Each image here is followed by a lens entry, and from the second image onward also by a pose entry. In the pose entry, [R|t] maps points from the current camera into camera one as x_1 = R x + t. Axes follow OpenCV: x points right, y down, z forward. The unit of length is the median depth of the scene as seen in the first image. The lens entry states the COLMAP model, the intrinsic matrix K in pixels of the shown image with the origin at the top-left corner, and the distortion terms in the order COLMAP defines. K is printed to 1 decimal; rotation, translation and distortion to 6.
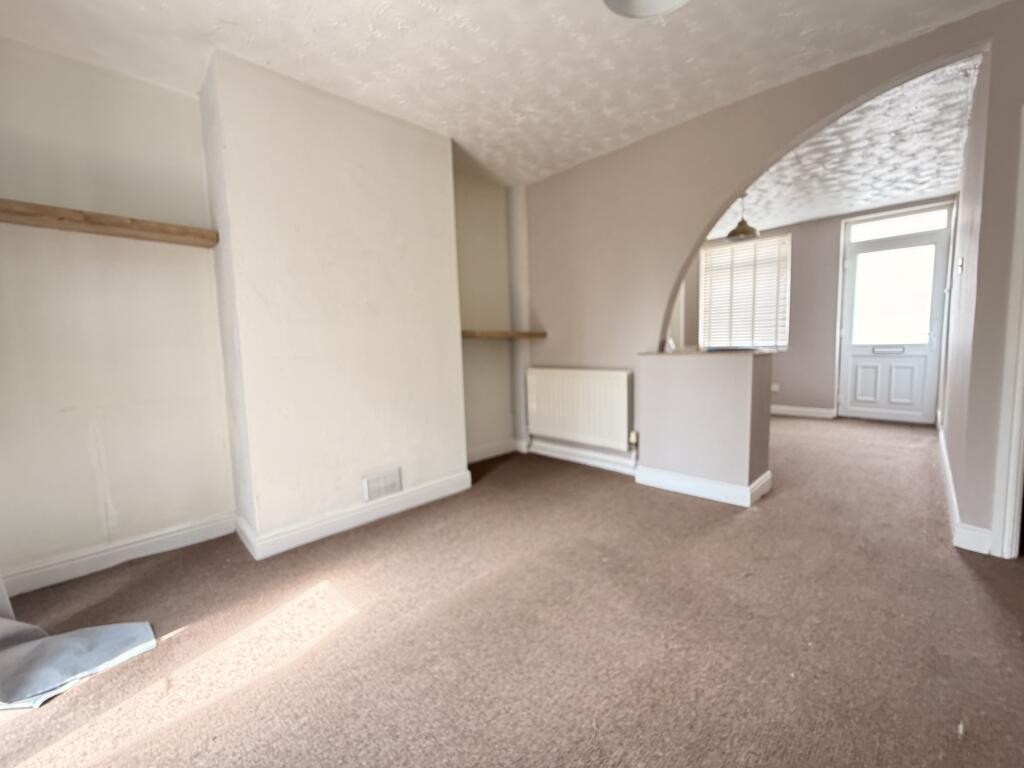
lens RADIAL K [[409.5, 0, 509.0], [0, 409.5, 383.7], [0, 0, 1]] dist [0.002269, 0.000098]
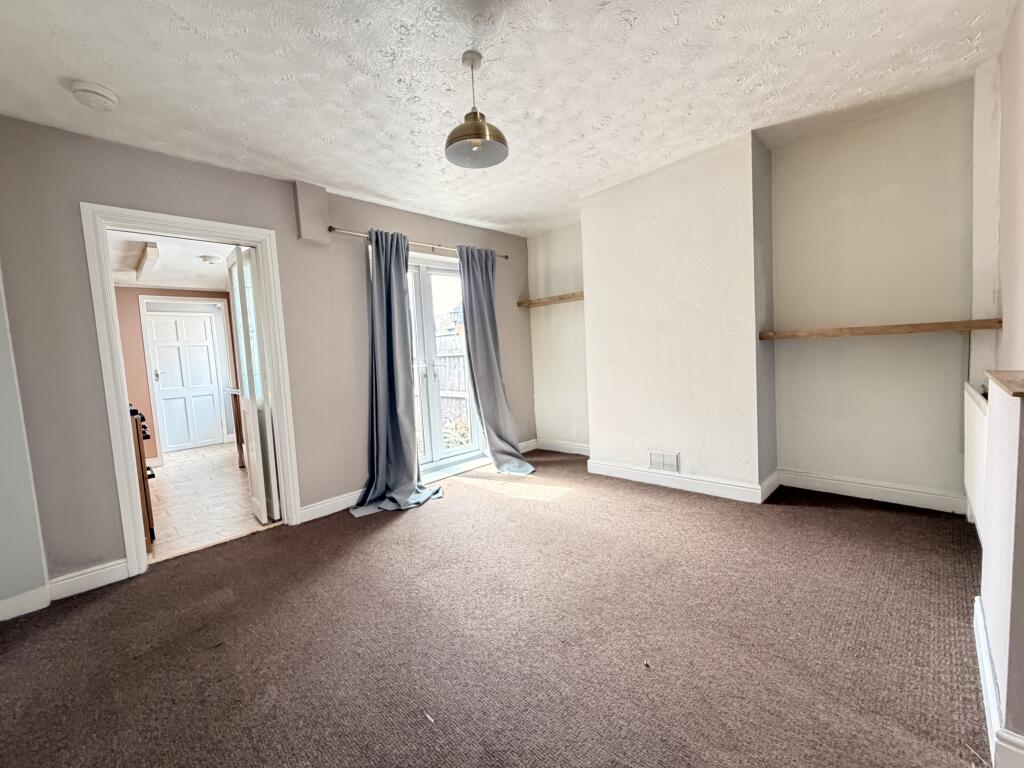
lens RADIAL K [[409.5, 0, 509.0], [0, 409.5, 383.7], [0, 0, 1]] dist [0.002269, 0.000098]
pose [[0.007030, 0.093333, -0.995610, 1.145572], [-0.037958, 0.994942, 0.093003, -0.111013], [0.999255, 0.037137, 0.010537, 0.623914]]
